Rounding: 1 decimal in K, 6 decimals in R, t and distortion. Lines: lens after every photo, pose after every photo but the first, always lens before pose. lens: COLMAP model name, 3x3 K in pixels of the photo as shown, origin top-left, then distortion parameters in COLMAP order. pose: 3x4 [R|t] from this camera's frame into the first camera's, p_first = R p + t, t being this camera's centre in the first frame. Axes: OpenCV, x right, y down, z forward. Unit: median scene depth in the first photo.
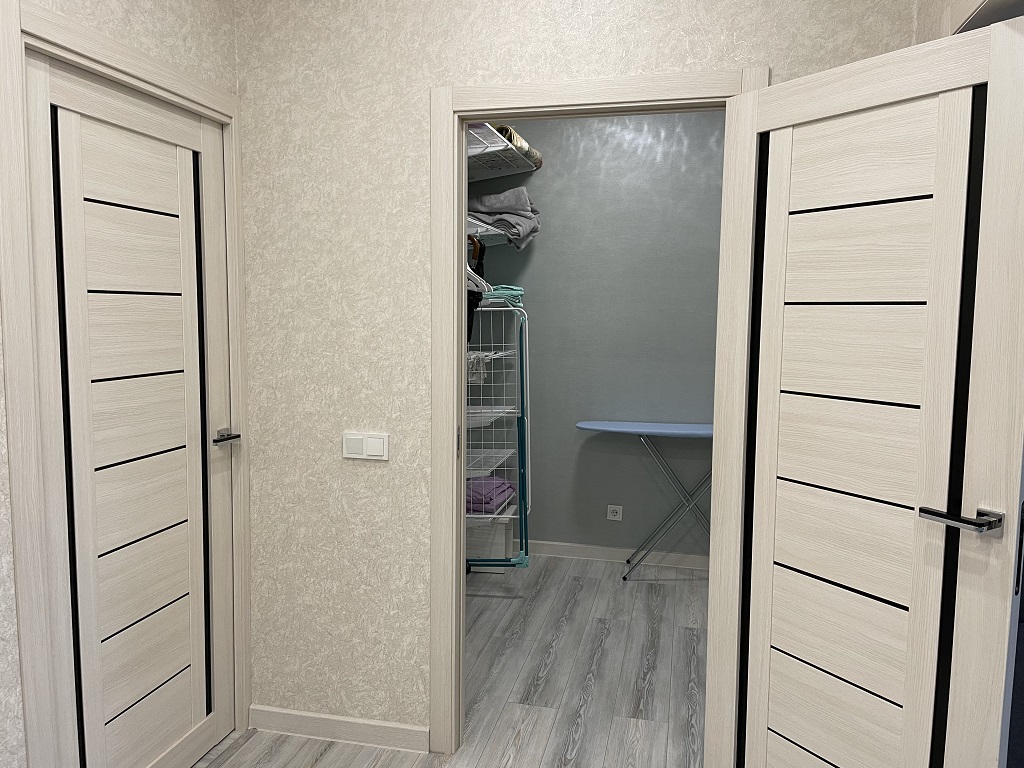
lens RADIAL K [[763.8, 0, 512.0], [0, 763.8, 384.0], [0, 0, 1]] dist [0.047767, -0.004787]
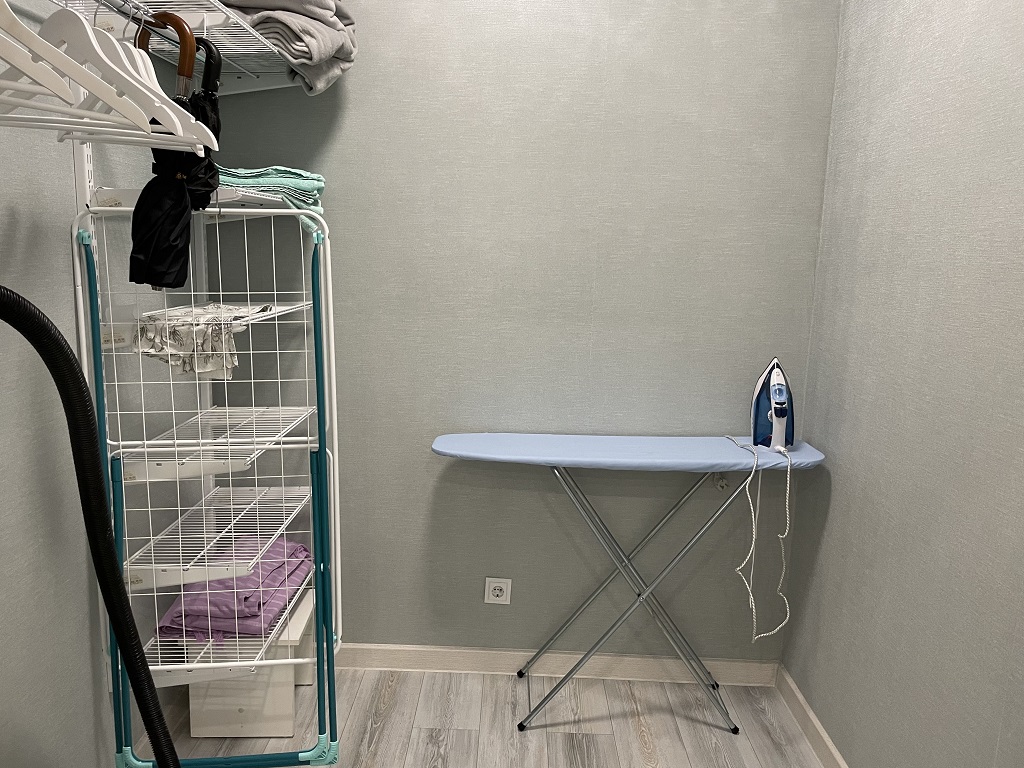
lens RADIAL K [[763.8, 0, 512.0], [0, 763.8, 384.0], [0, 0, 1]] dist [0.047767, -0.004787]
pose [[0.975029, -0.013555, 0.221665, 0.022122], [-0.005697, 0.996280, 0.085981, -0.035440], [-0.222006, -0.085097, 0.971325, 0.489784]]
